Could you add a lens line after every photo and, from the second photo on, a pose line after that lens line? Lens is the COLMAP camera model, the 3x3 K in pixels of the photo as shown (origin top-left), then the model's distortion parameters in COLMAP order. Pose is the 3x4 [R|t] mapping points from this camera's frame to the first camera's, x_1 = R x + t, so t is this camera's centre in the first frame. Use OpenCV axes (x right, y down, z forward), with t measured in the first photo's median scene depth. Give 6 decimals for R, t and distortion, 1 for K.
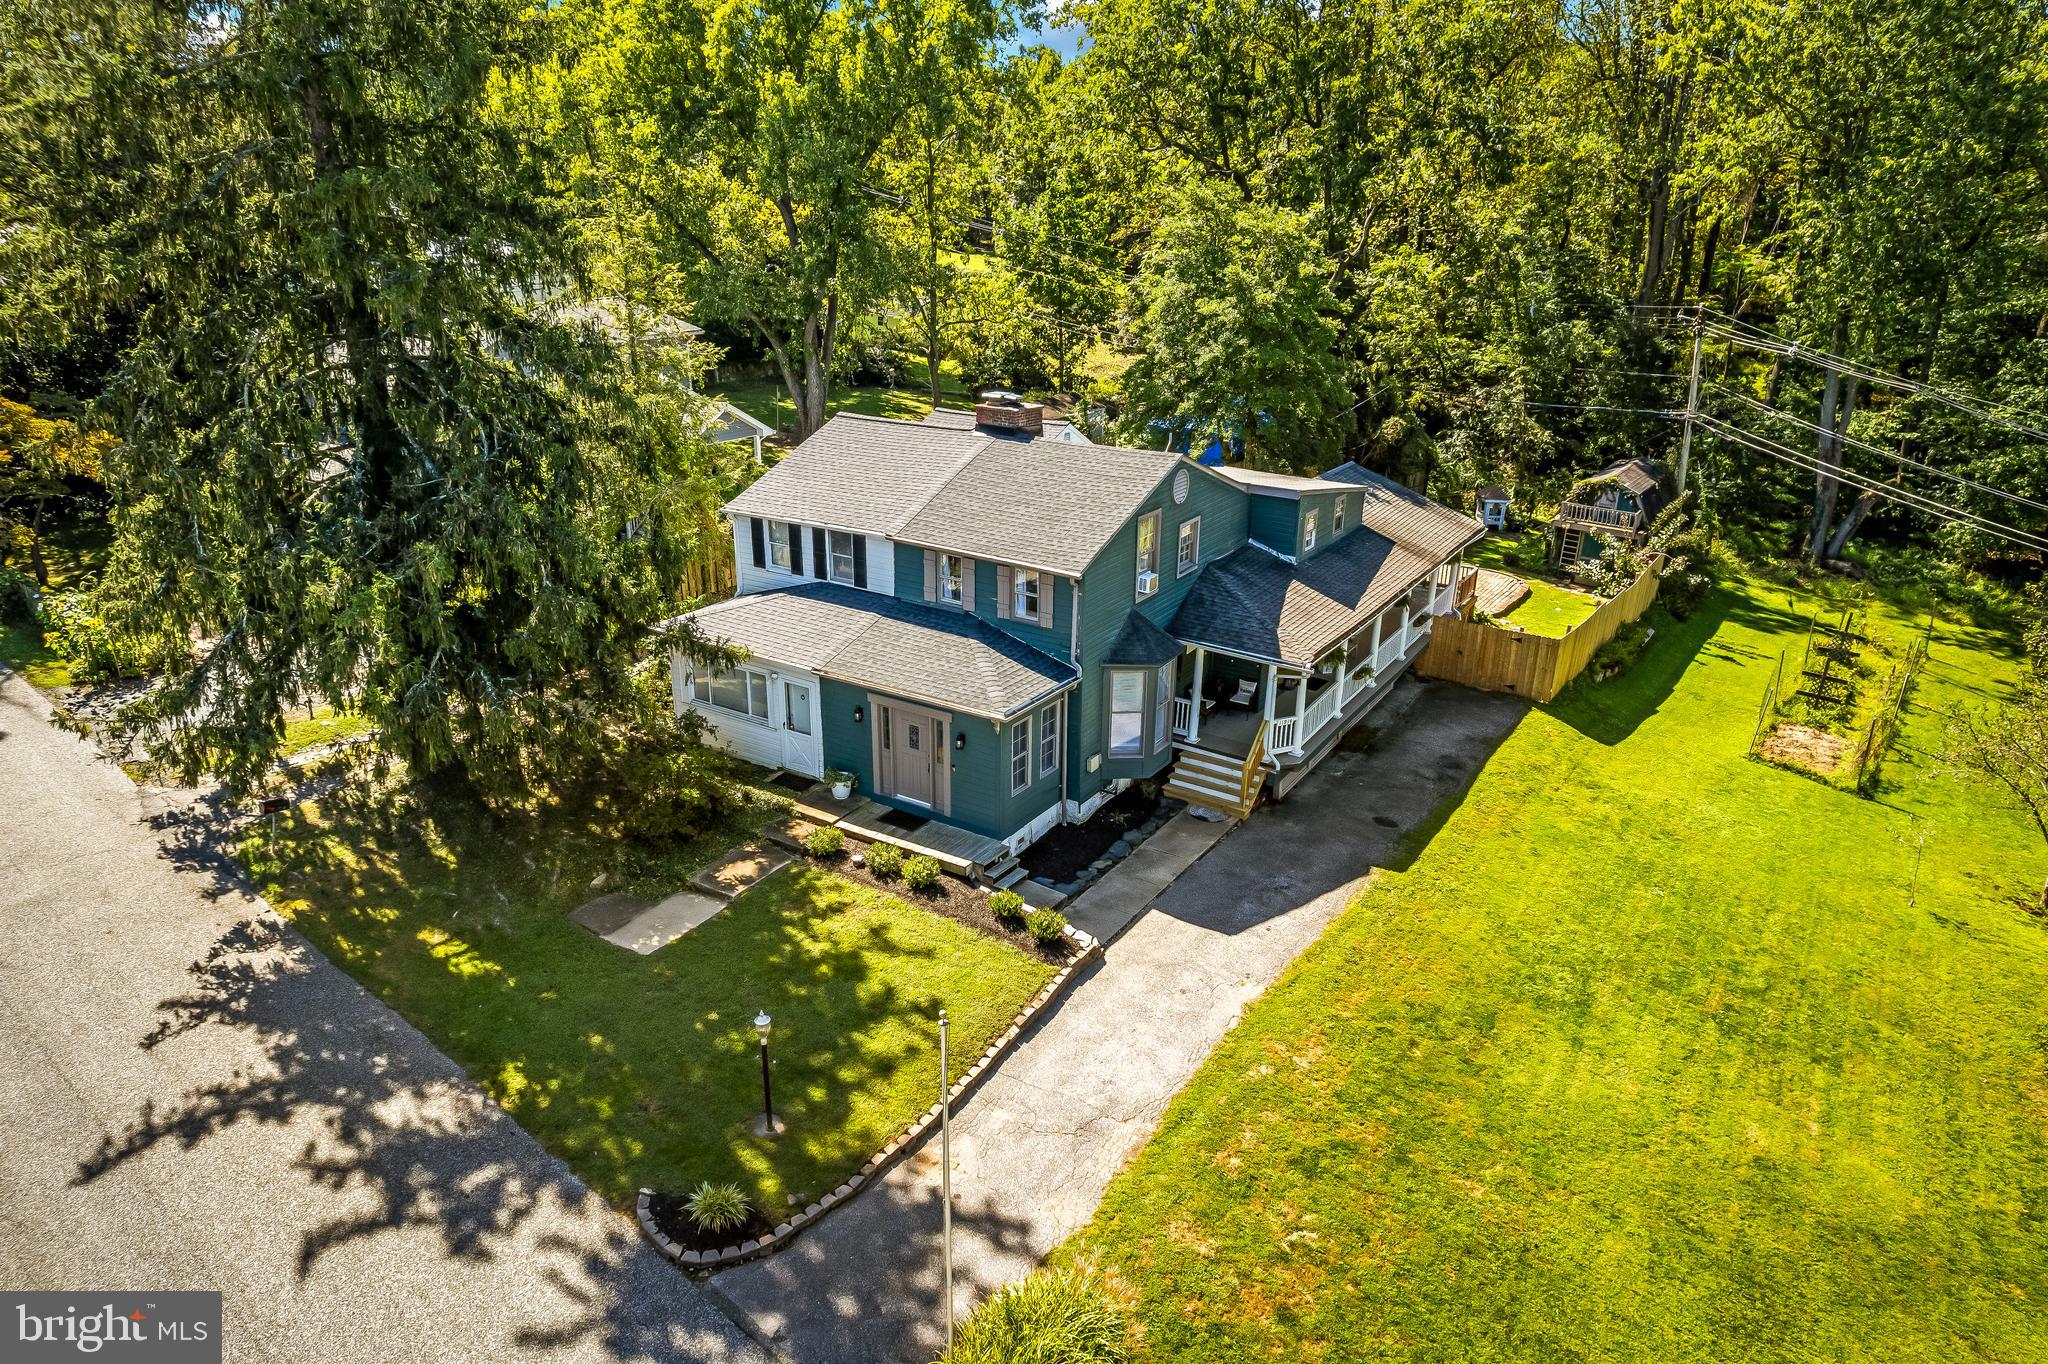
lens RADIAL K [[1343.6, 0, 1020.1], [0, 1343.6, 629.5], [0, 0, 1]] dist [-0.040674, 0.018694]
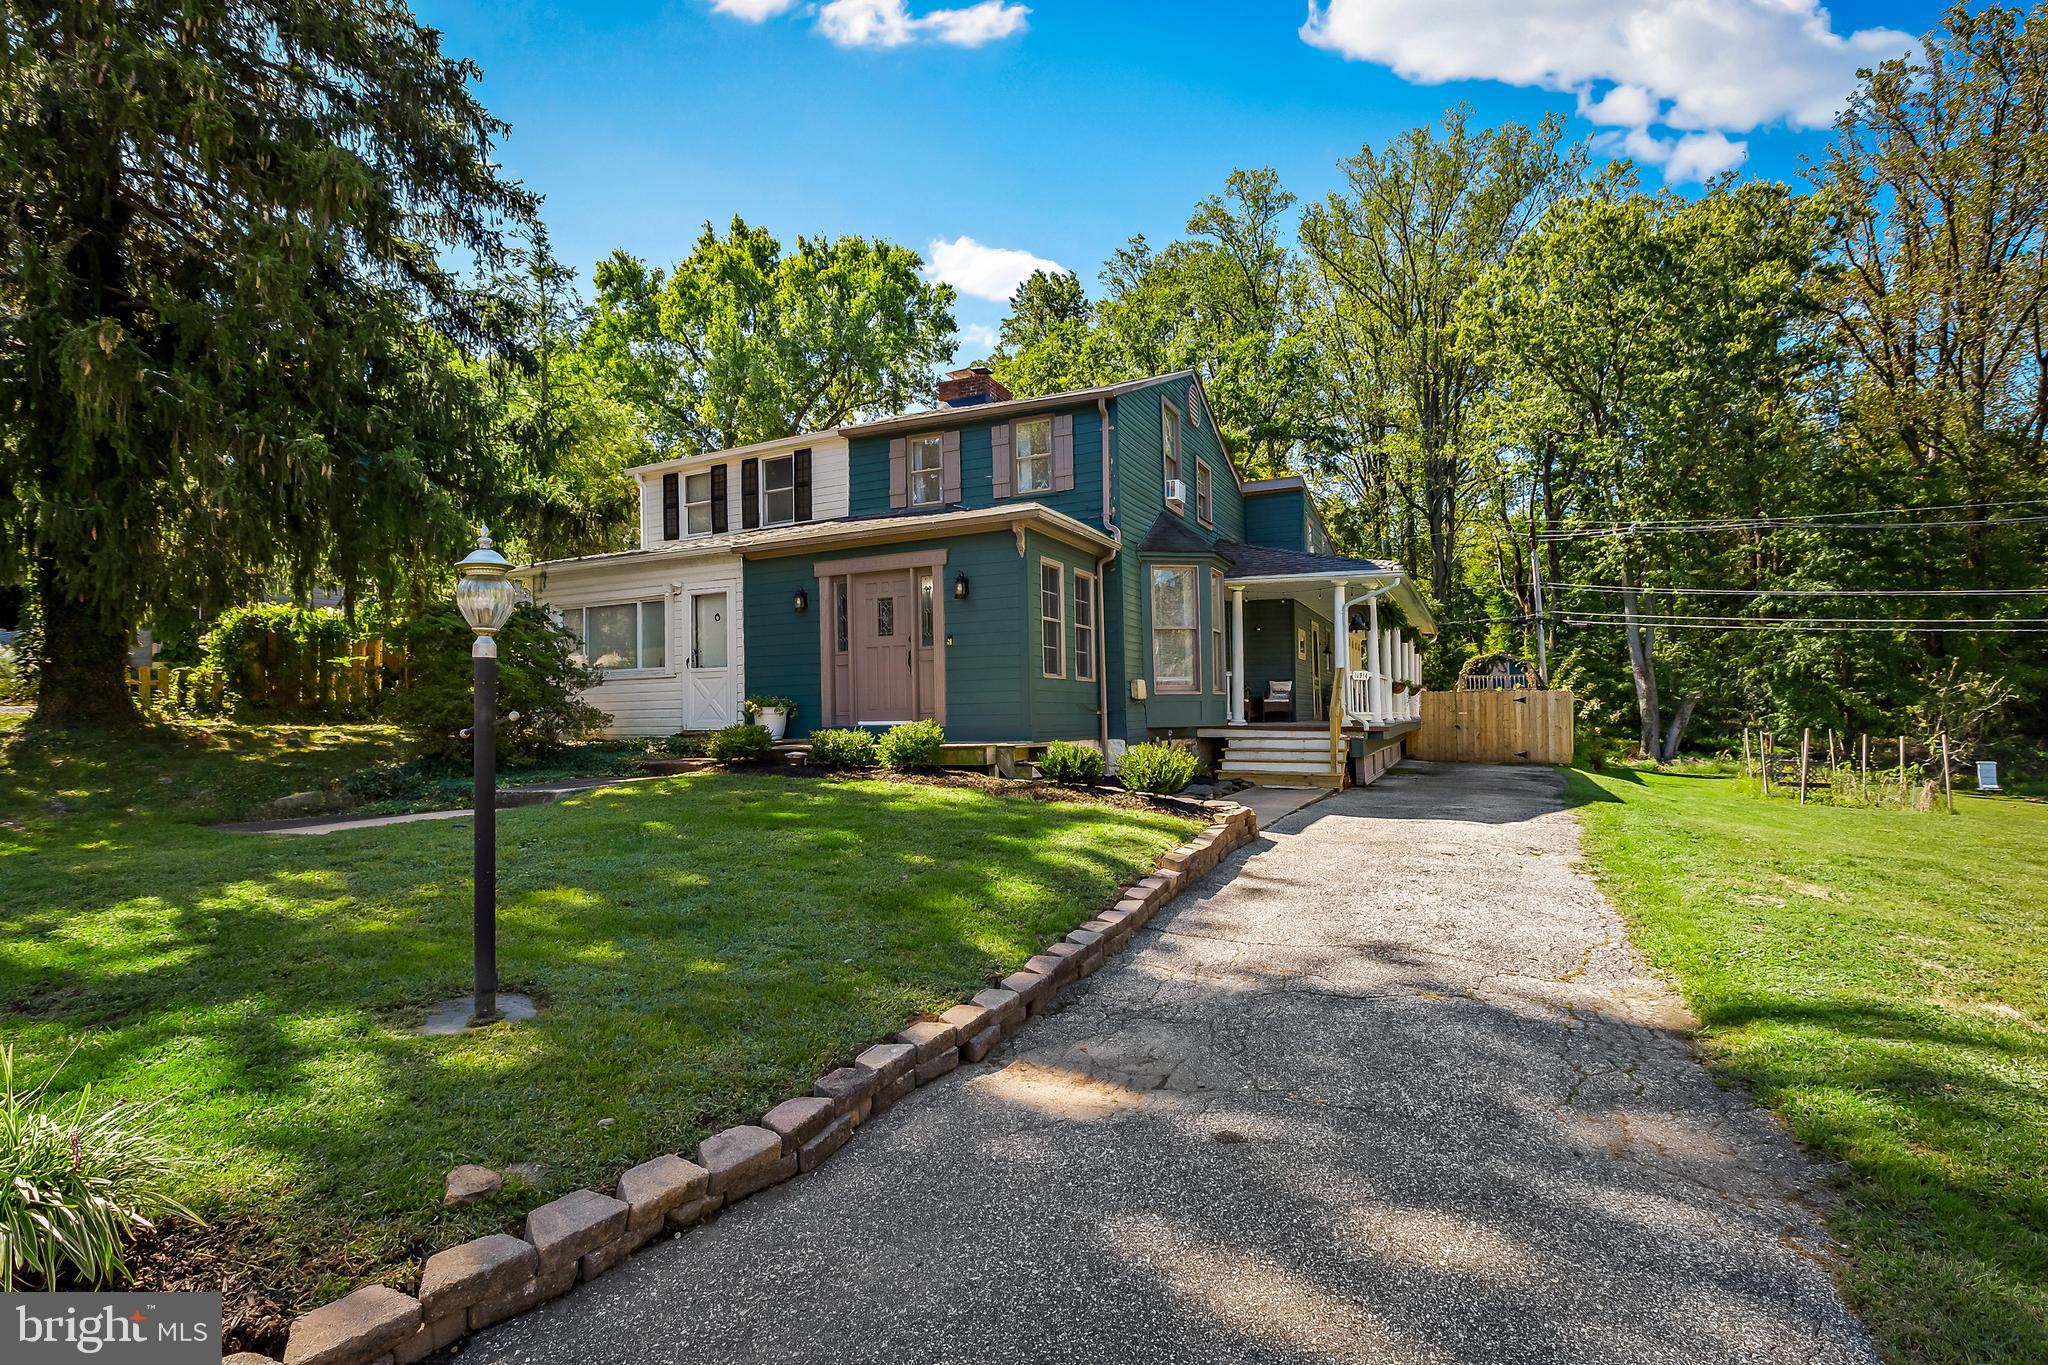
lens RADIAL K [[951.5, 0, 1014.0], [0, 951.5, 679.0], [0, 0, 1]] dist [-0.000107, 0.000266]
pose [[0.992440, -0.019909, 0.121108, -0.076209], [0.063106, 0.929103, -0.364398, 0.293786], [-0.105267, 0.369286, 0.923335, 0.589779]]
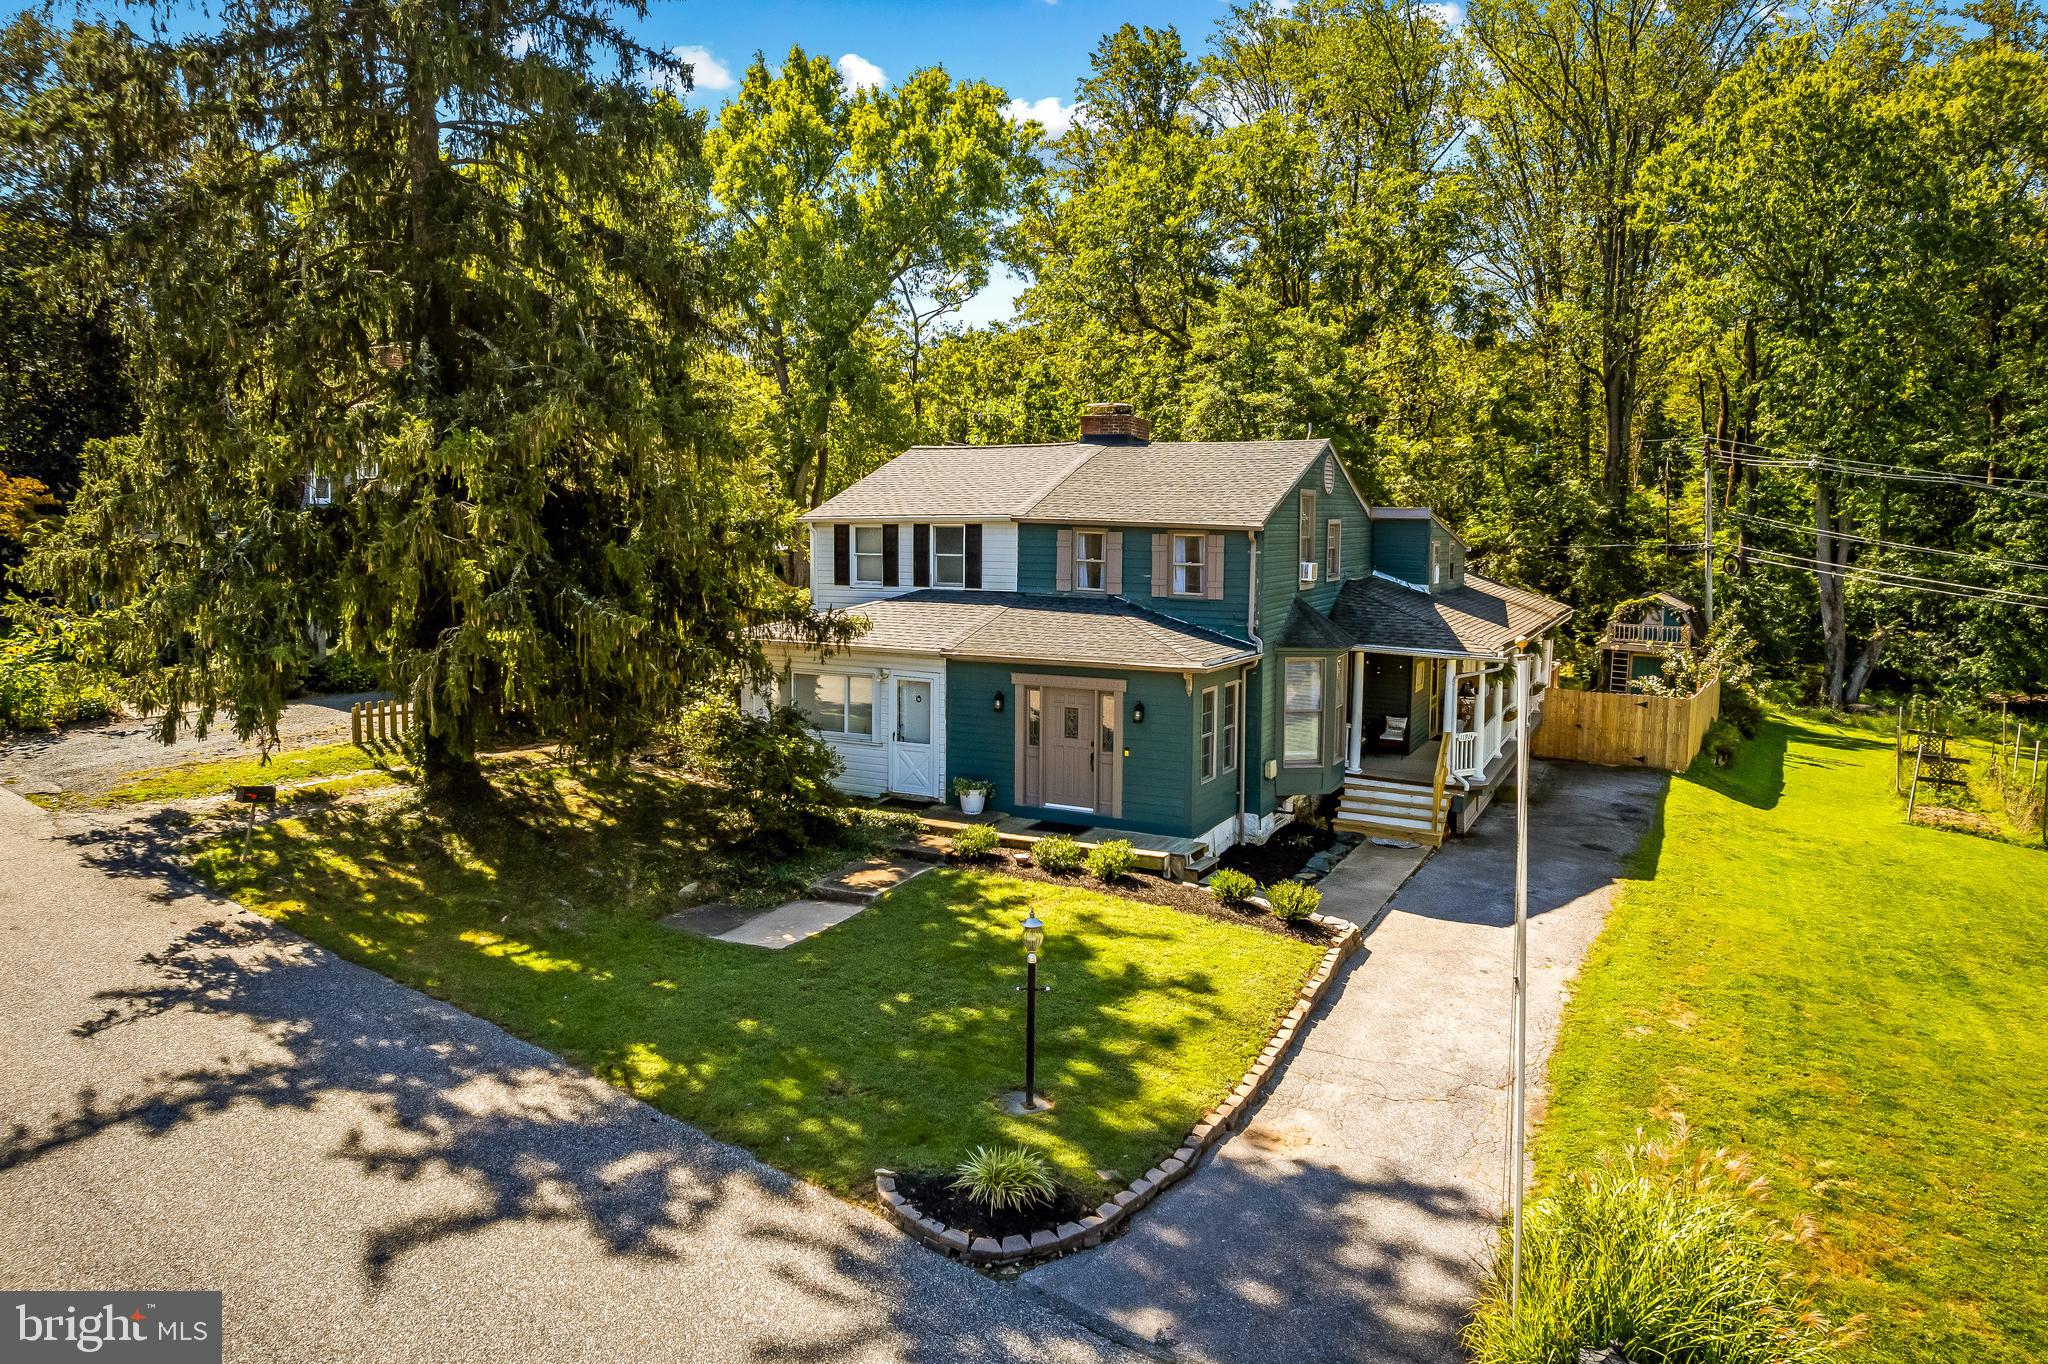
lens RADIAL K [[1343.6, 0, 1016.8], [0, 1343.6, 572.6], [0, 0, 1]] dist [-0.040674, 0.018694]
pose [[0.995200, -0.002830, 0.097822, -0.199308], [0.030531, 0.958671, -0.282873, 0.230605], [-0.092979, 0.284502, 0.954156, 0.199123]]
